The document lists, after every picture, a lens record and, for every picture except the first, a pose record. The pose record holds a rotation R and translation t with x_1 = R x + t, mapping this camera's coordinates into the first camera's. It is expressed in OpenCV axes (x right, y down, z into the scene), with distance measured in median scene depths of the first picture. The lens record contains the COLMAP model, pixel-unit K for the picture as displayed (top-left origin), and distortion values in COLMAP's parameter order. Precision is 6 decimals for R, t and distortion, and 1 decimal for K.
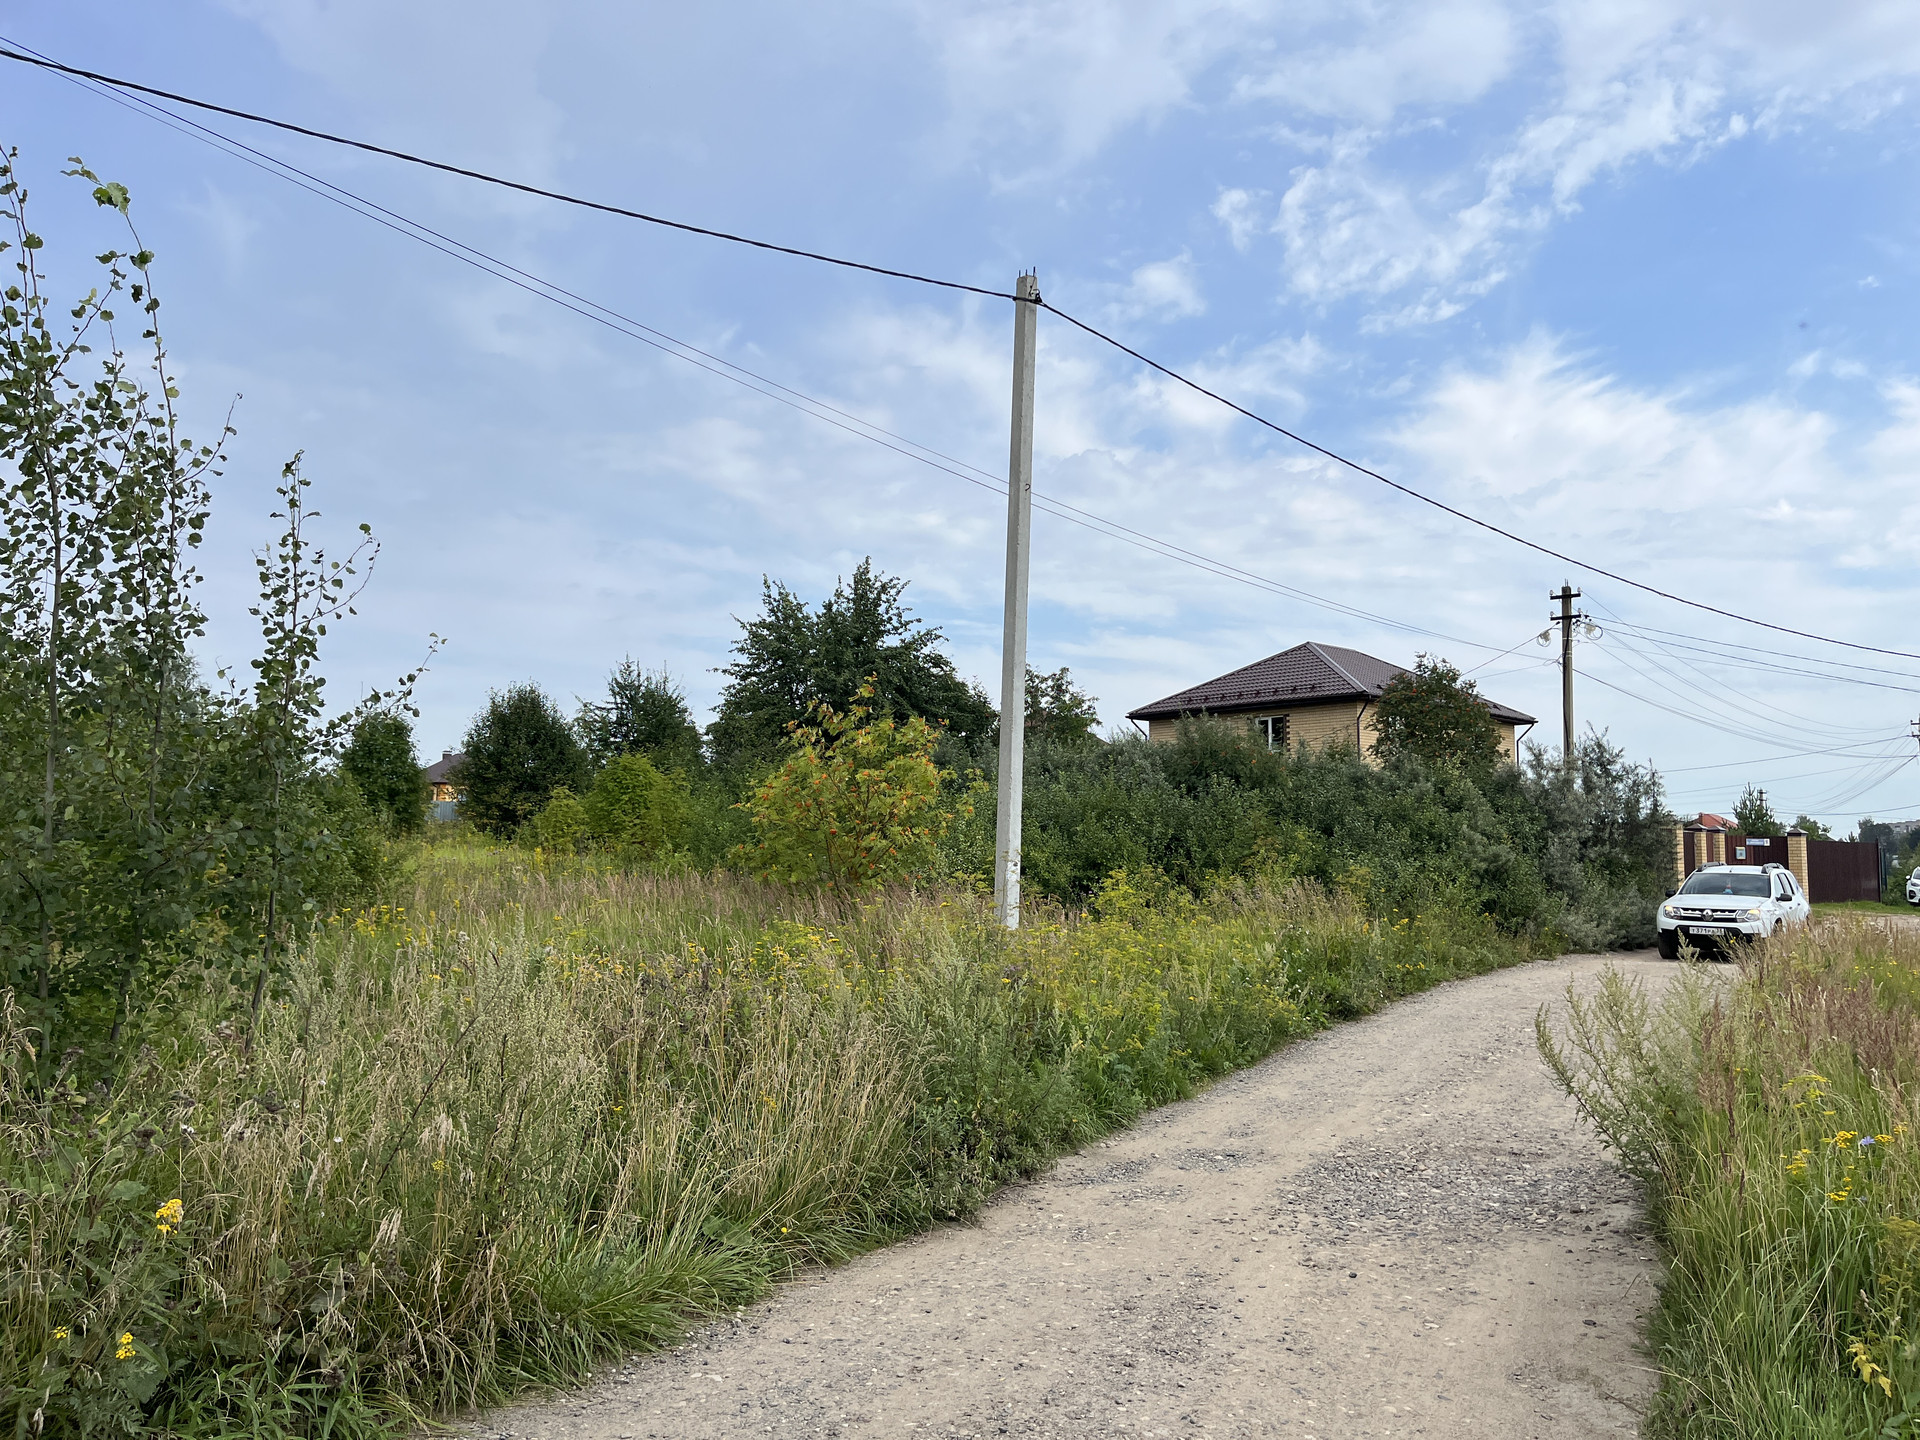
lens RADIAL K [[1403.4, 0, 973.7], [0, 1403.4, 679.9], [0, 0, 1]] dist [0.065211, -0.101272]
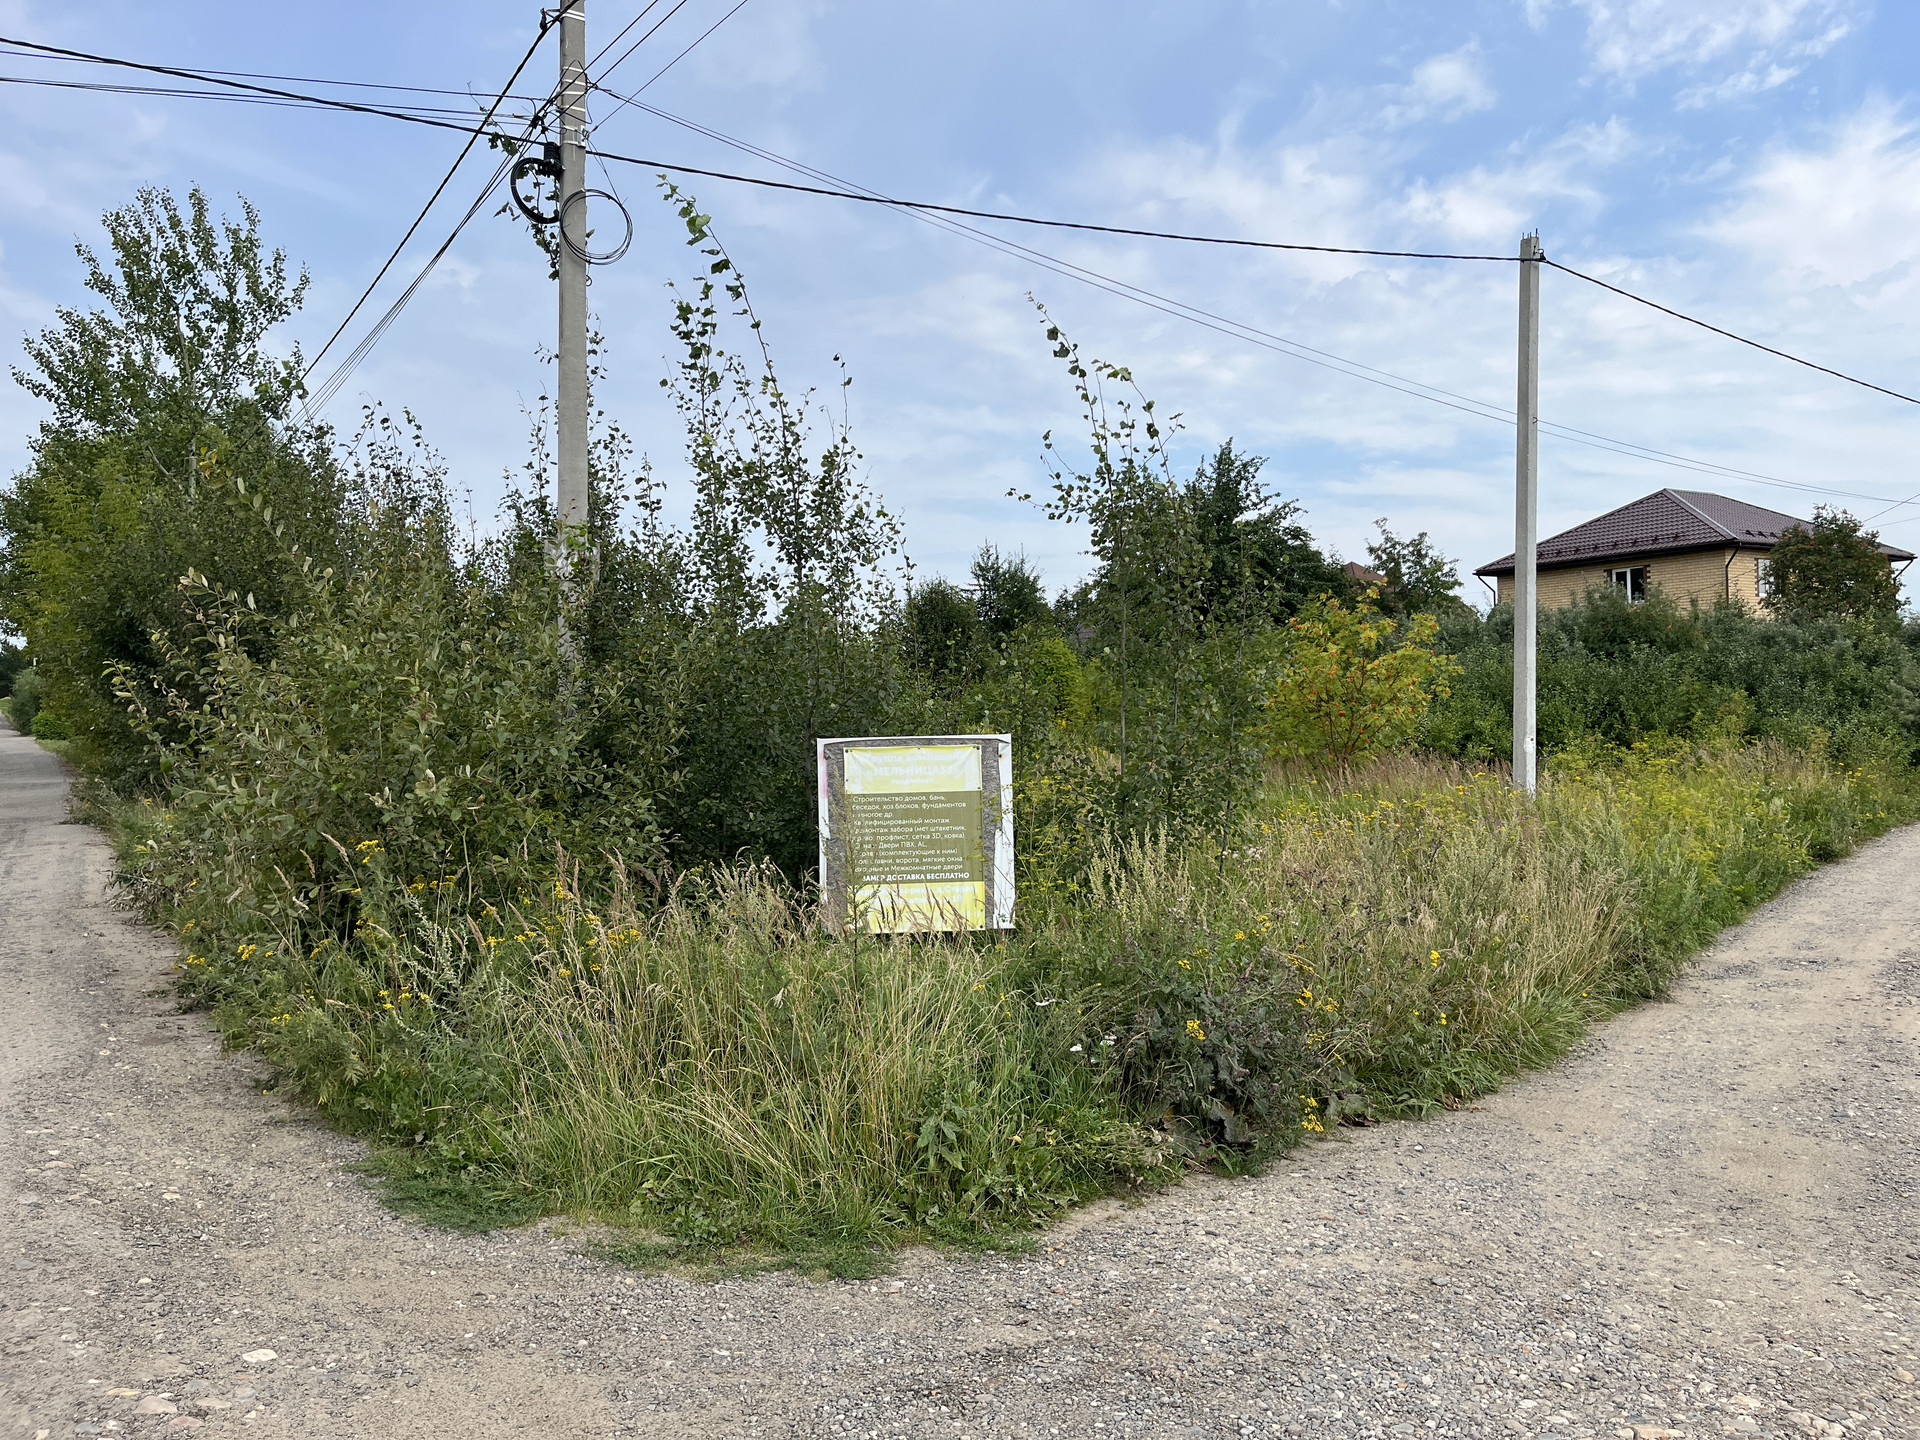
lens RADIAL K [[1428.8, 0, 985.0], [0, 1428.8, 712.6], [0, 0, 1]] dist [0.067105, -0.098428]
pose [[0.984354, -0.031476, -0.173369, -0.082600], [0.052869, 0.991342, 0.120195, -0.024103], [0.168085, -0.127480, 0.977495, -0.103746]]
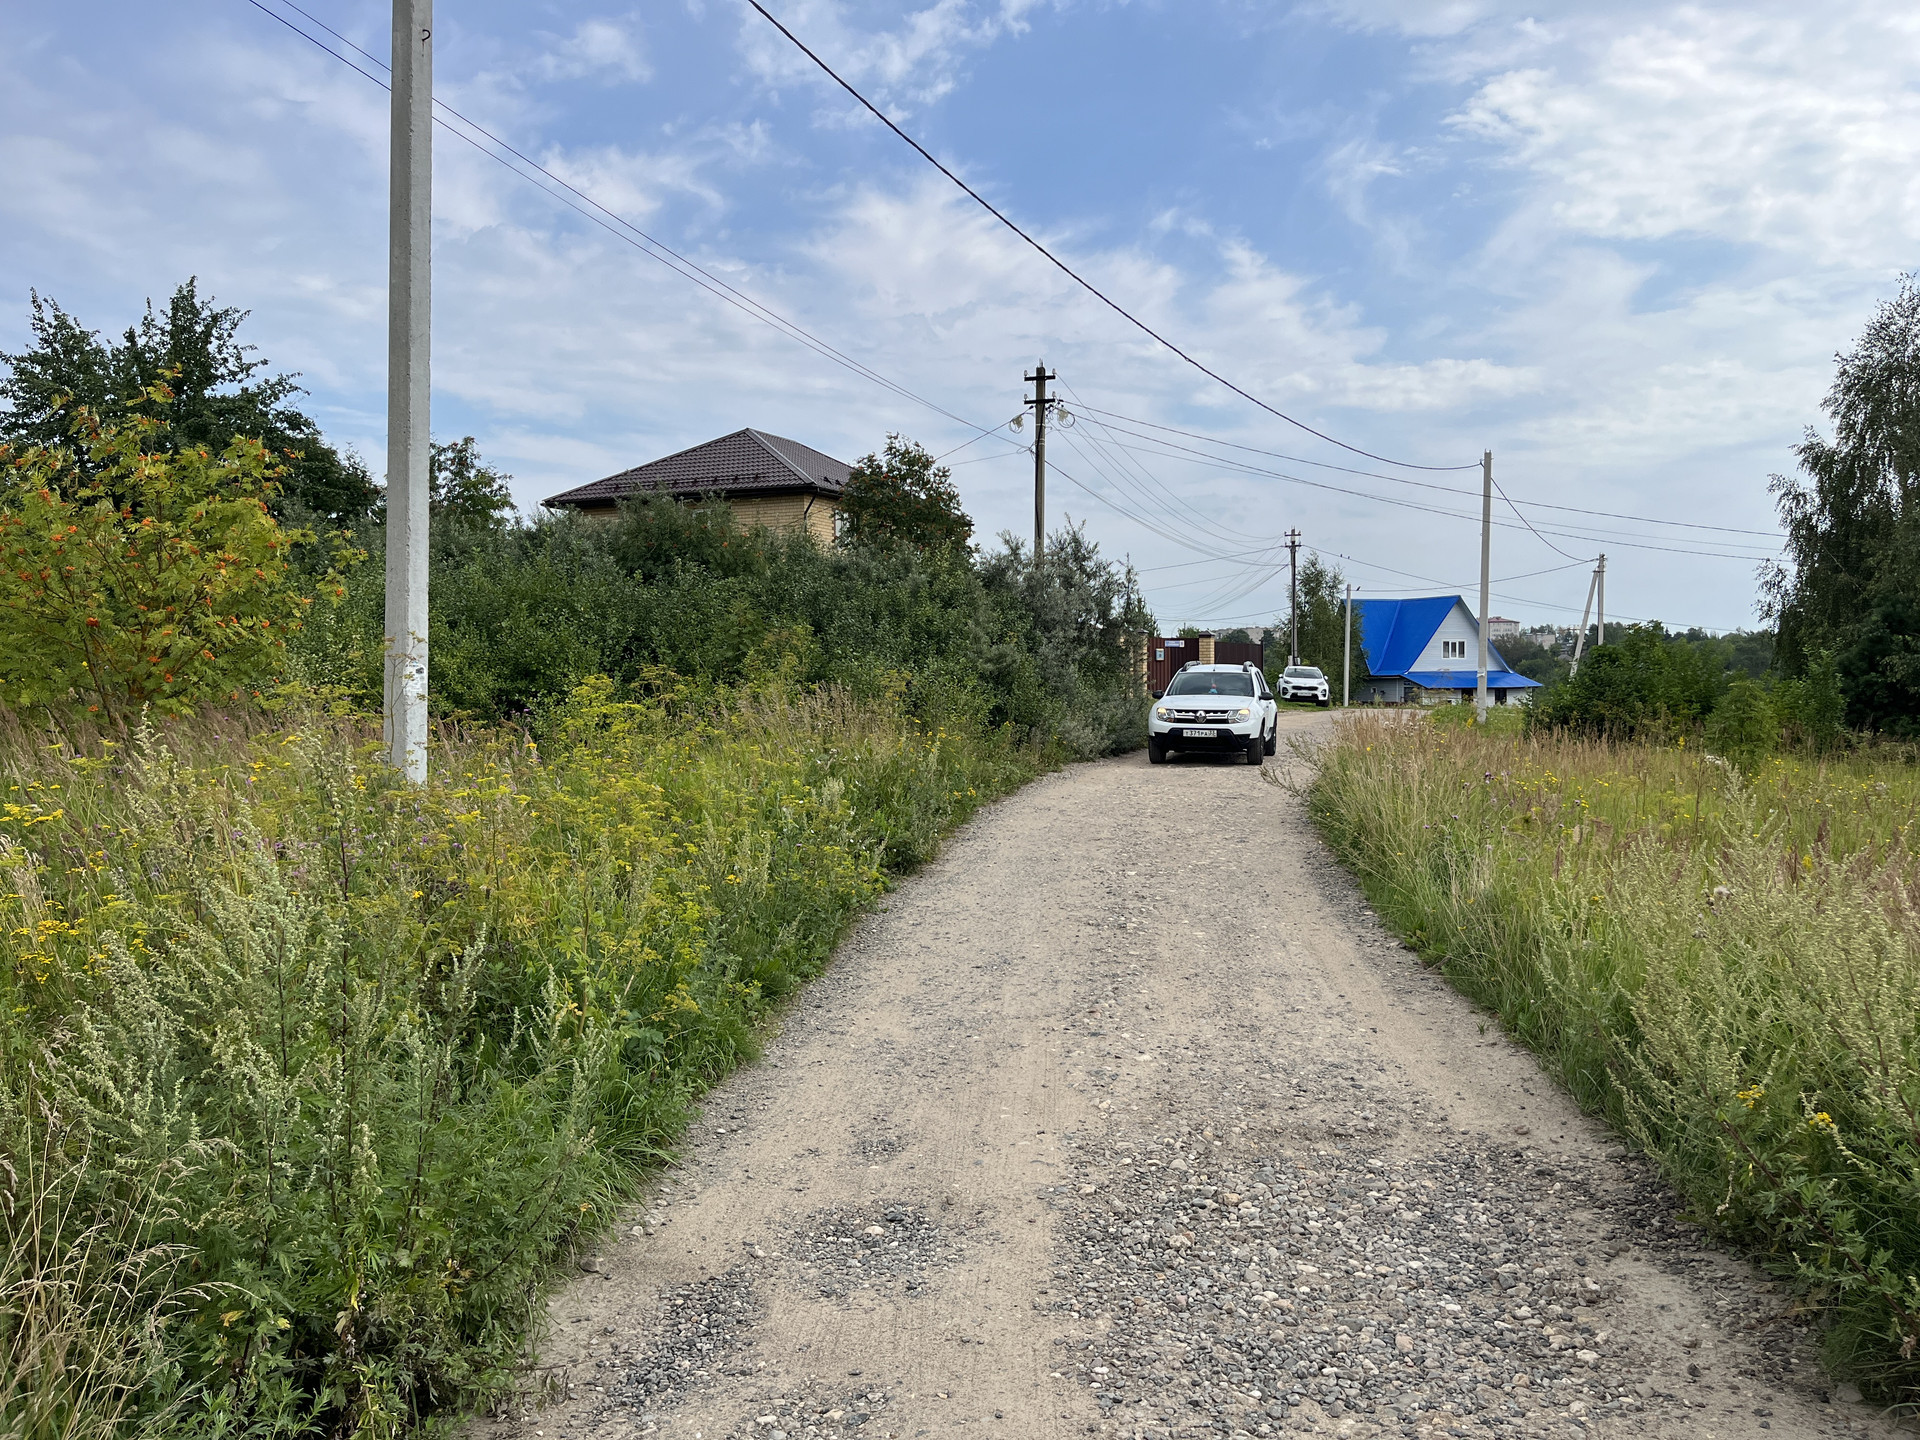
lens RADIAL K [[1416.7, 0, 966.7], [0, 1416.7, 720.8], [0, 0, 1]] dist [-0.003310, -0.007441]
pose [[0.918403, -0.026121, 0.394783, 0.002022], [-0.037937, 0.987406, 0.153589, 0.019299], [-0.393823, -0.156034, 0.905846, 0.133983]]
